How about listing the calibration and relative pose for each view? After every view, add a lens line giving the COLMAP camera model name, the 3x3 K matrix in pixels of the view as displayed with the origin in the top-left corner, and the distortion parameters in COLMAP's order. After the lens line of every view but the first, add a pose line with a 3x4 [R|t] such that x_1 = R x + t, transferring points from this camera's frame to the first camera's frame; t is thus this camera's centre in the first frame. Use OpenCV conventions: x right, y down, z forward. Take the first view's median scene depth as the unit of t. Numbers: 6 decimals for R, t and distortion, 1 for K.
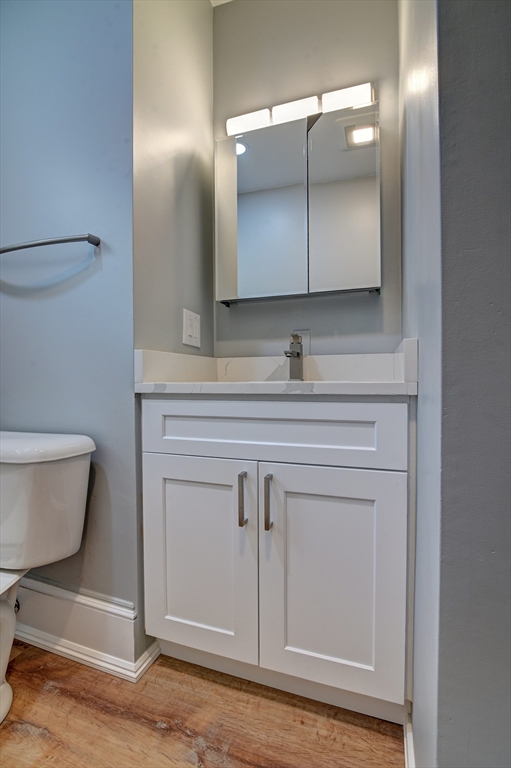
lens RADIAL K [[357.9, 0, 255.5], [0, 357.9, 384.0], [0, 0, 1]] dist [-0.019858, -0.000139]
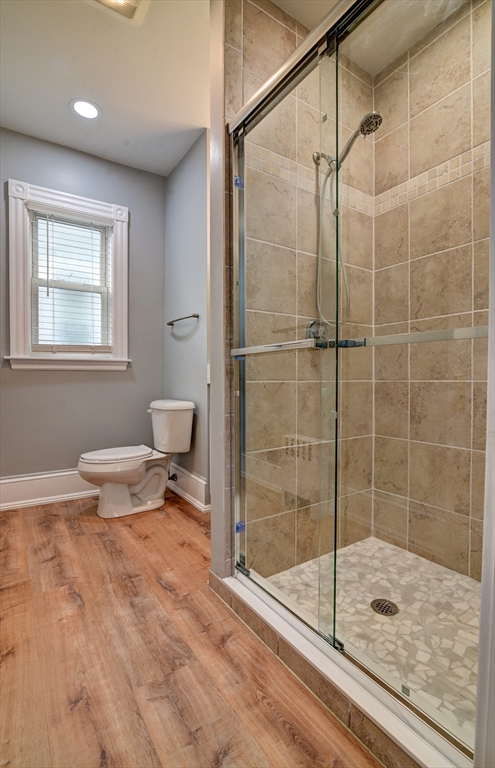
lens RADIAL K [[364.6, 0, 247.5], [0, 364.6, 384.0], [0, 0, 1]] dist [0.000069, 0.000068]
pose [[0.795069, 0.015372, -0.606324, 1.162182], [-0.016499, 0.999857, 0.003714, 0.017542], [0.606294, 0.007051, 0.795209, -0.616202]]
